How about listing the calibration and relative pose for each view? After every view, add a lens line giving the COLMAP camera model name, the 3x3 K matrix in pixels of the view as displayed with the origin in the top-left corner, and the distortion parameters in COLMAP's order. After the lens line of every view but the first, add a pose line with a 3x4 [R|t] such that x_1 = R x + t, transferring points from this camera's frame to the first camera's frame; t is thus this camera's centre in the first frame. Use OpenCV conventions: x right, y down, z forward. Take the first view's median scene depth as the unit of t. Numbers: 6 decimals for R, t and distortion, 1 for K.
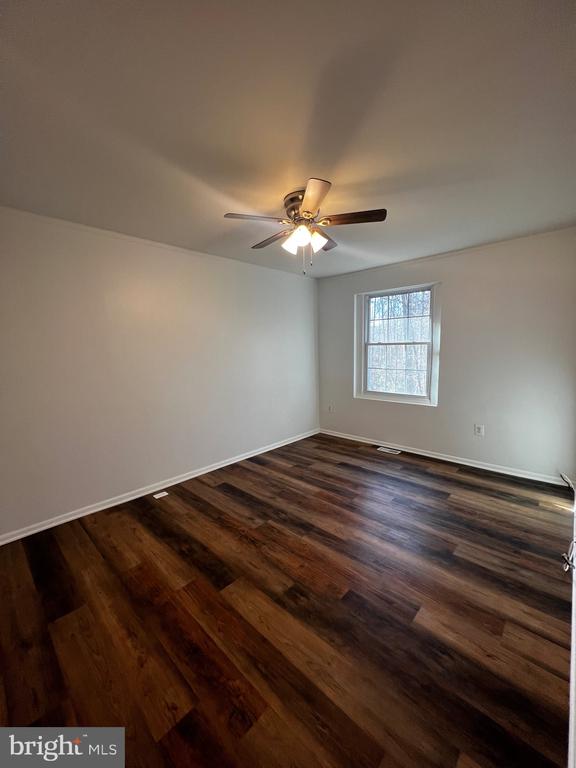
lens RADIAL K [[305.5, 0, 285.6], [0, 305.5, 383.2], [0, 0, 1]] dist [-0.000424, 0.000175]
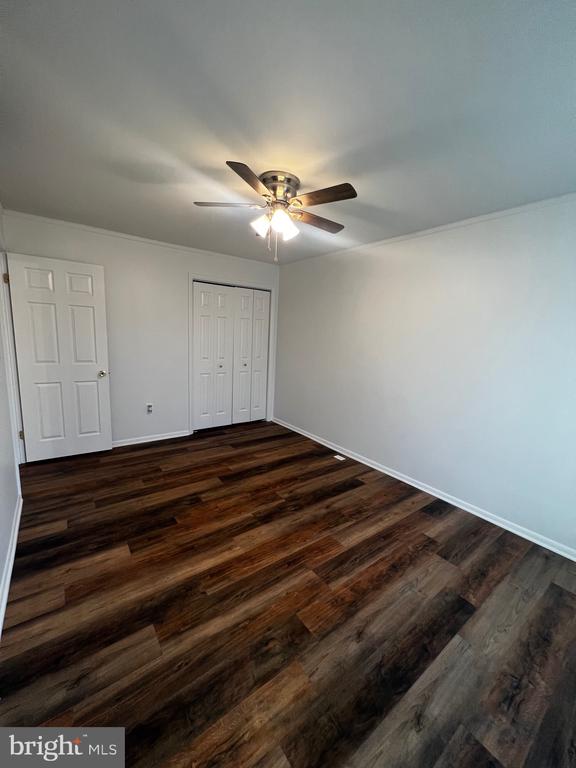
lens RADIAL K [[305.5, 0, 285.6], [0, 305.5, 383.2], [0, 0, 1]] dist [-0.000424, 0.000175]
pose [[-0.170064, 0.178263, -0.969175, 0.870296], [-0.162073, 0.965049, 0.205943, -0.159244], [0.972014, 0.192100, -0.135228, 1.025487]]
